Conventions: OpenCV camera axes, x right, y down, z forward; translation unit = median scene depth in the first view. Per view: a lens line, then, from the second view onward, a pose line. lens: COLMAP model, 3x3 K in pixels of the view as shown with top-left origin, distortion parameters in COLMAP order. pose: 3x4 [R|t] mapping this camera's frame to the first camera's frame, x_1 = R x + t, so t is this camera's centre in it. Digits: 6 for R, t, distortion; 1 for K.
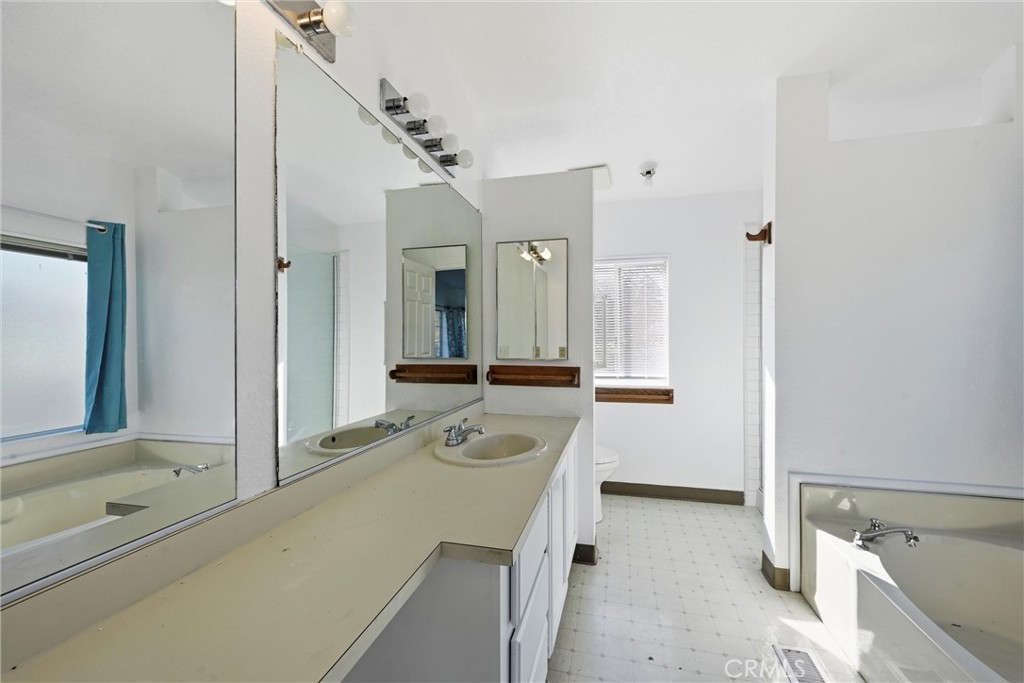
lens RADIAL K [[422.3, 0, 513.1], [0, 422.3, 340.8], [0, 0, 1]] dist [-0.004121, -0.000281]
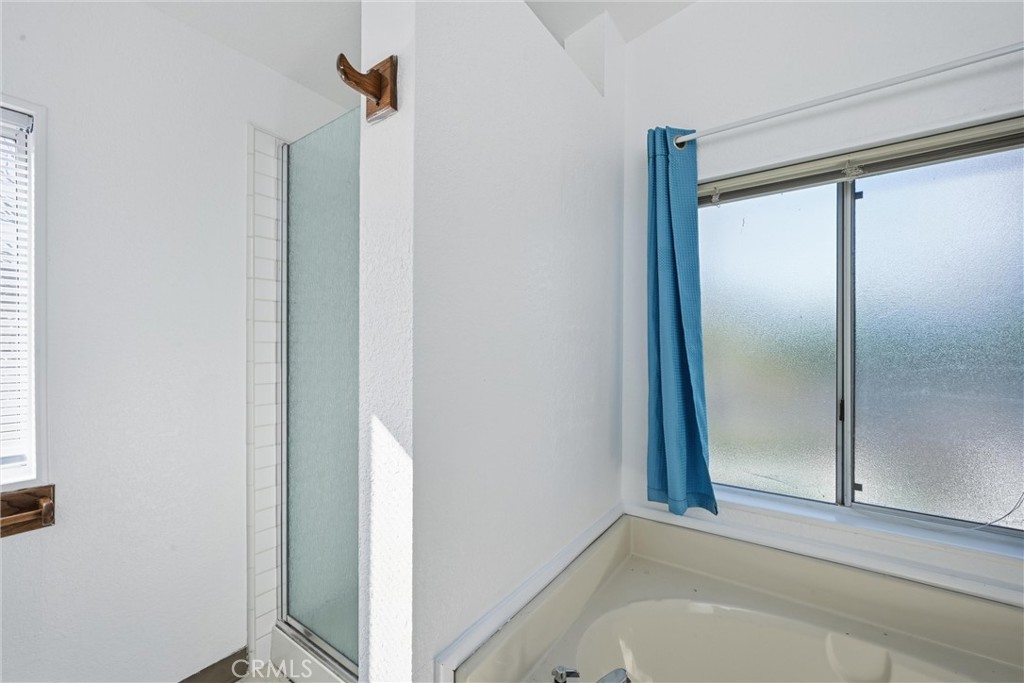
lens RADIAL K [[422.3, 0, 512.6], [0, 422.3, 343.3], [0, 0, 1]] dist [-0.004121, -0.000281]
pose [[0.354205, -0.007777, 0.935135, 0.188148], [0.004210, 0.999969, 0.006722, -0.008010], [-0.935158, 0.001556, 0.354227, 0.517697]]
